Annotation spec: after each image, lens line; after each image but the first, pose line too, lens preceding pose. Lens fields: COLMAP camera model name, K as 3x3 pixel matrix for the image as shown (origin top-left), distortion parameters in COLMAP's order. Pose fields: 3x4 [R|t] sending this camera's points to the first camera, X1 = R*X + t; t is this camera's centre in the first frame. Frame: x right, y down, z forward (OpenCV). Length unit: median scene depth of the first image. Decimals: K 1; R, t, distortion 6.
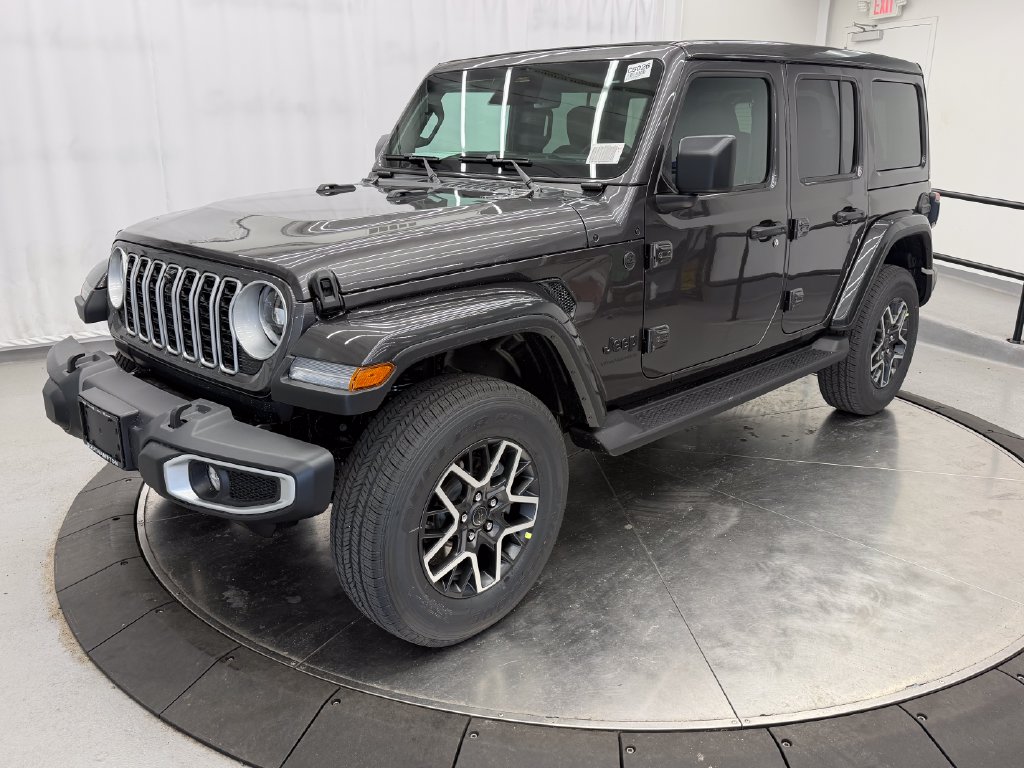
lens RADIAL K [[909.5, 0, 519.0], [0, 909.5, 389.9], [0, 0, 1]] dist [0.058753, -0.016802]
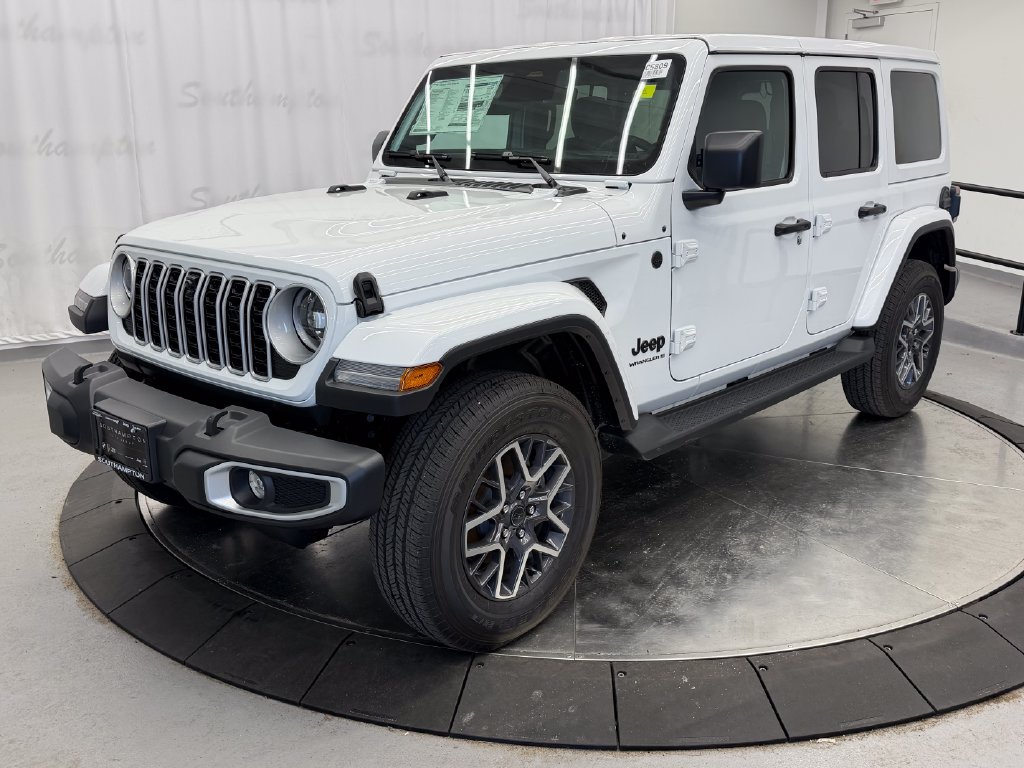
lens RADIAL K [[1065.7, 0, 516.5], [0, 1065.7, 383.5], [0, 0, 1]] dist [0.084521, 0.000000]
pose [[0.998781, -0.018577, 0.045735, -0.084715], [0.019833, 0.999434, -0.027158, 0.019289], [-0.045204, 0.028032, 0.998584, -0.134969]]
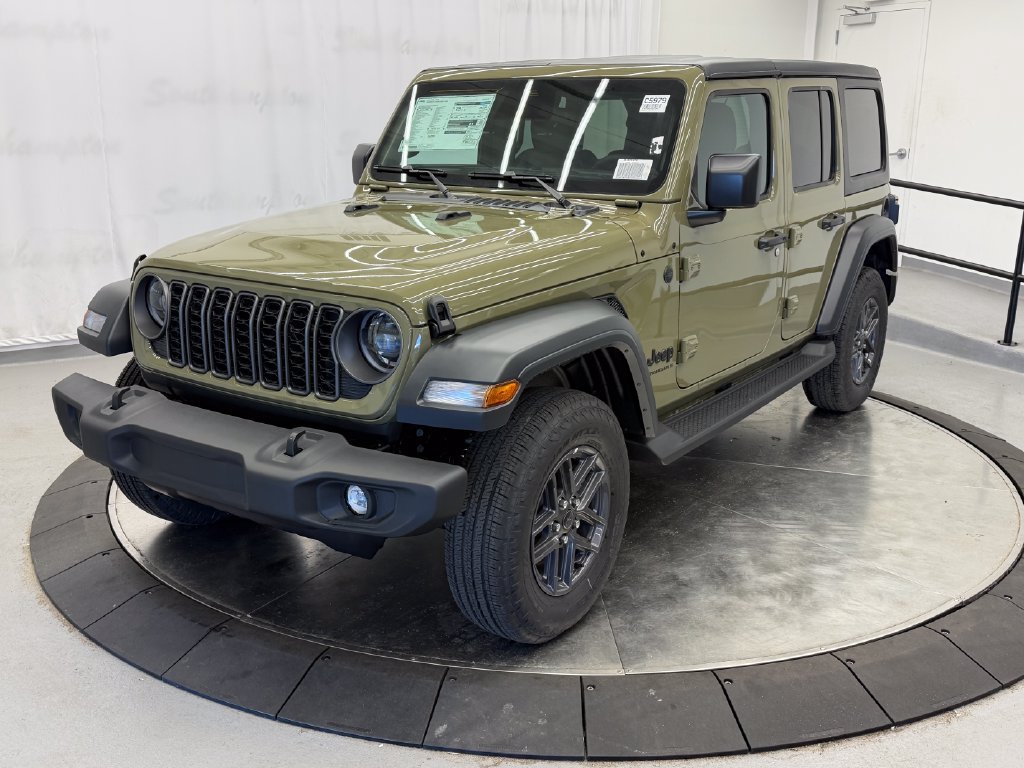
lens RADIAL K [[1134.5, 0, 504.2], [0, 1134.5, 356.4], [0, 0, 1]] dist [0.156617, 0.000000]
pose [[0.982364, -0.040235, 0.182596, -0.308301], [0.049435, 0.997712, -0.046117, 0.000789], [-0.180323, 0.054330, 0.982106, -0.233344]]
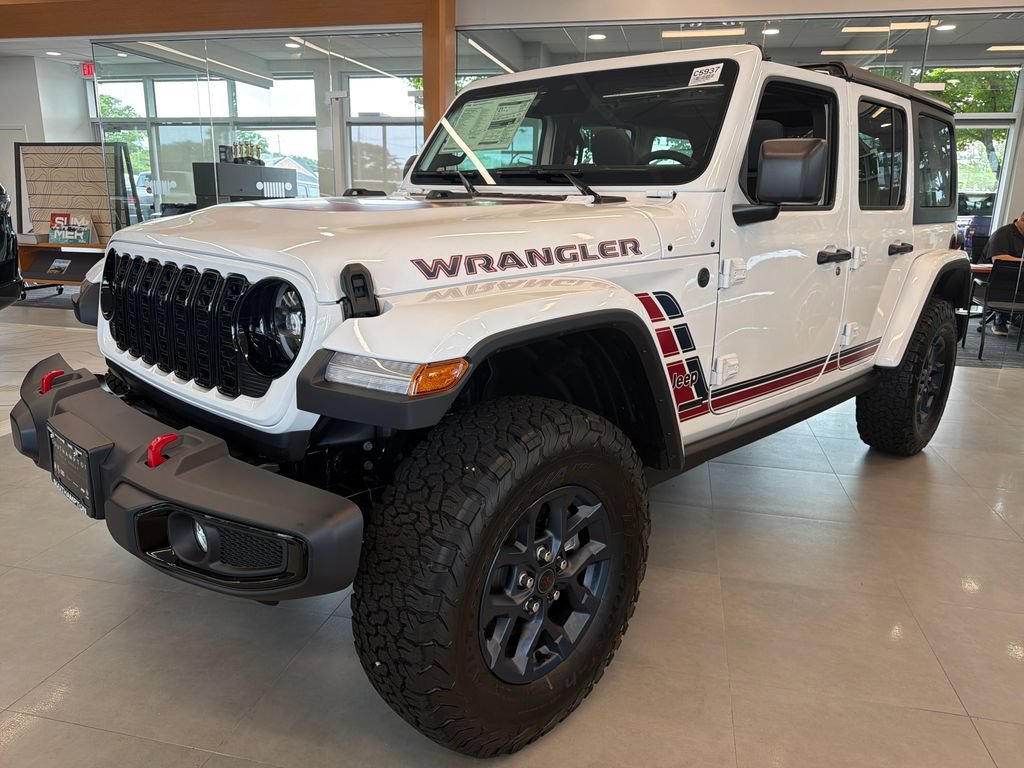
lens RADIAL K [[762.7, 0, 515.1], [0, 762.7, 378.4], [0, 0, 1]] dist [0.019166, -0.005502]
pose [[0.999447, 0.019357, 0.027025, -0.077189], [-0.017776, 0.998182, -0.057589, -0.000946], [-0.028090, 0.057077, 0.997975, 0.292464]]
